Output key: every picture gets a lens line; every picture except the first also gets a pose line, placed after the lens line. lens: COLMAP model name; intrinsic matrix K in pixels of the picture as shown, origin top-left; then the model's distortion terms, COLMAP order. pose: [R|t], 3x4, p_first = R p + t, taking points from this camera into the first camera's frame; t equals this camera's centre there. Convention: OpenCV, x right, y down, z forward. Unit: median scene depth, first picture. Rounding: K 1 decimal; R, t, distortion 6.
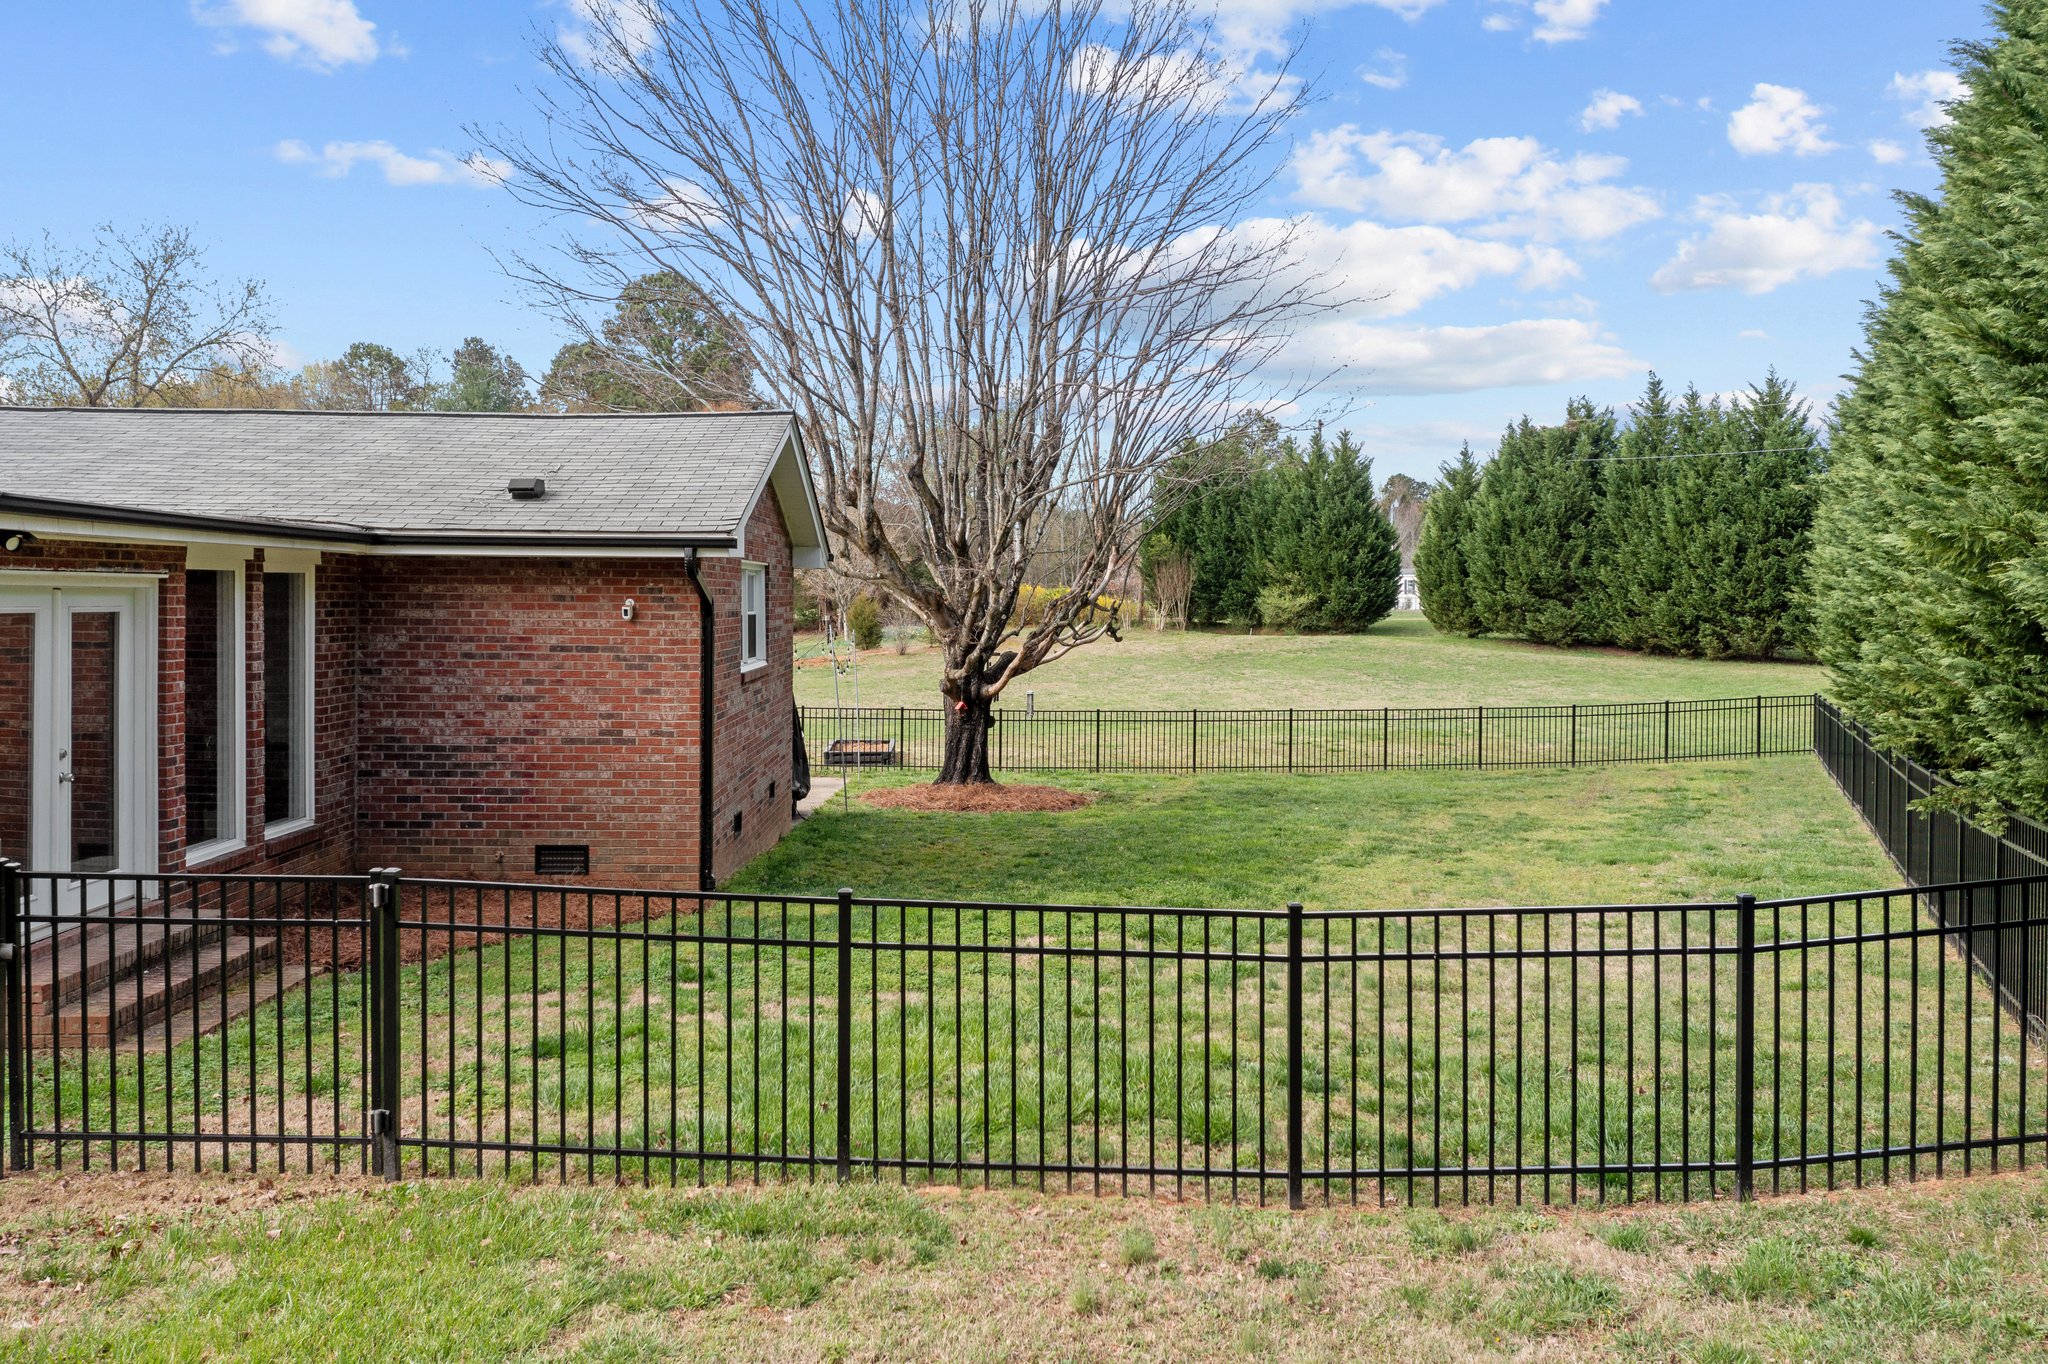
lens RADIAL K [[1653.4, 0, 1025.5], [0, 1653.4, 646.5], [0, 0, 1]] dist [0.000445, 0.001699]
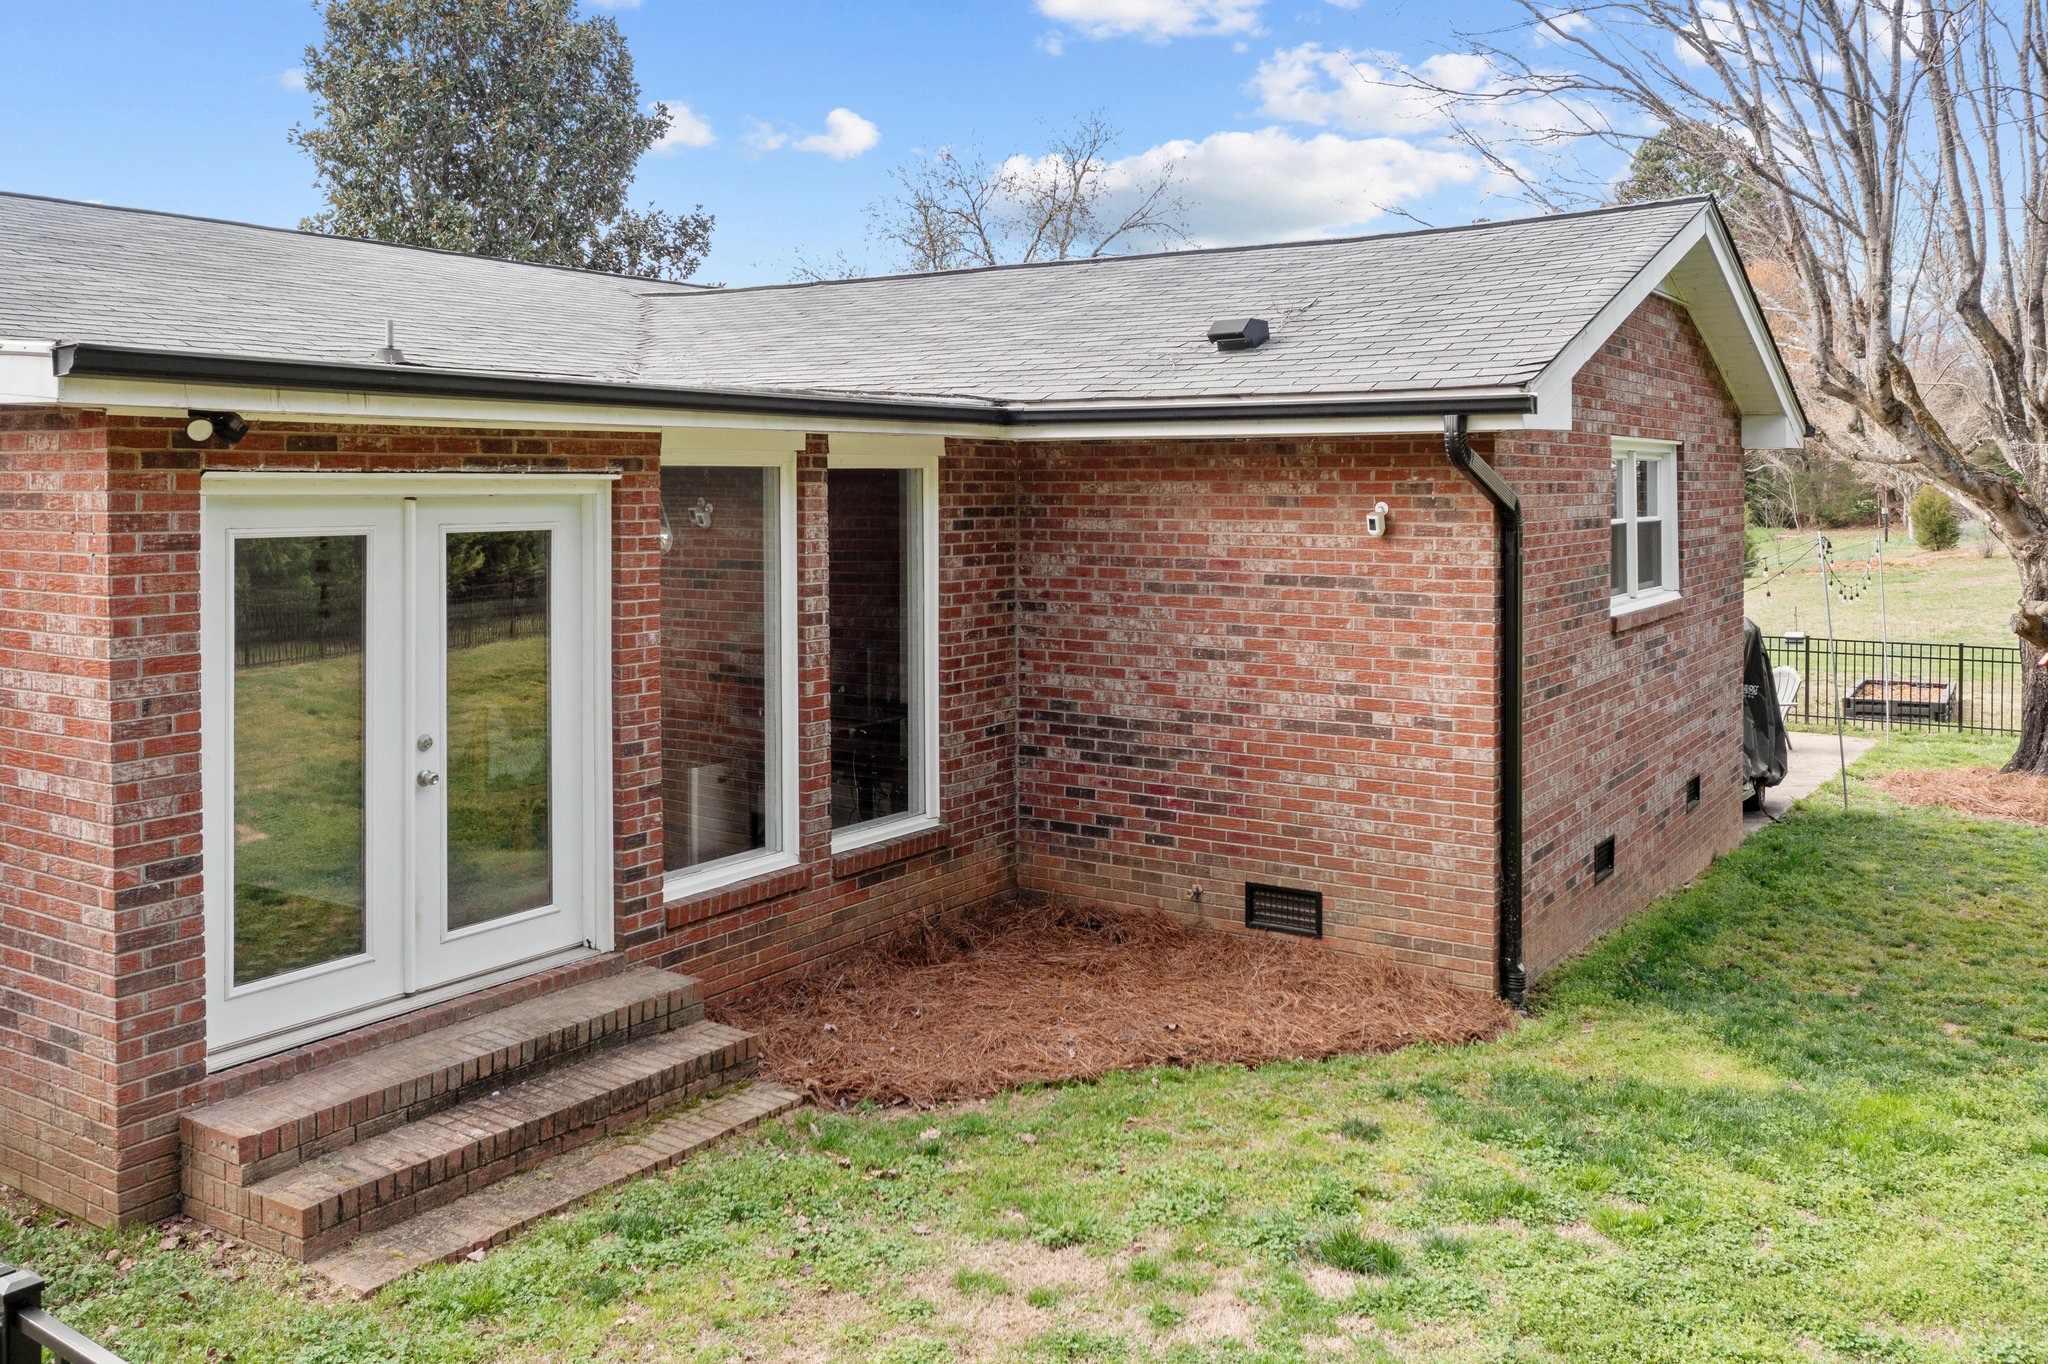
lens RADIAL K [[1689.6, 0, 1025.7], [0, 1689.6, 509.7], [0, 0, 1]] dist [0.002369, 0.002606]
pose [[0.825825, -0.001115, -0.563925, 0.006603], [-0.008119, 0.999871, -0.013867, -0.016068], [0.563868, 0.016030, 0.825710, 0.403041]]
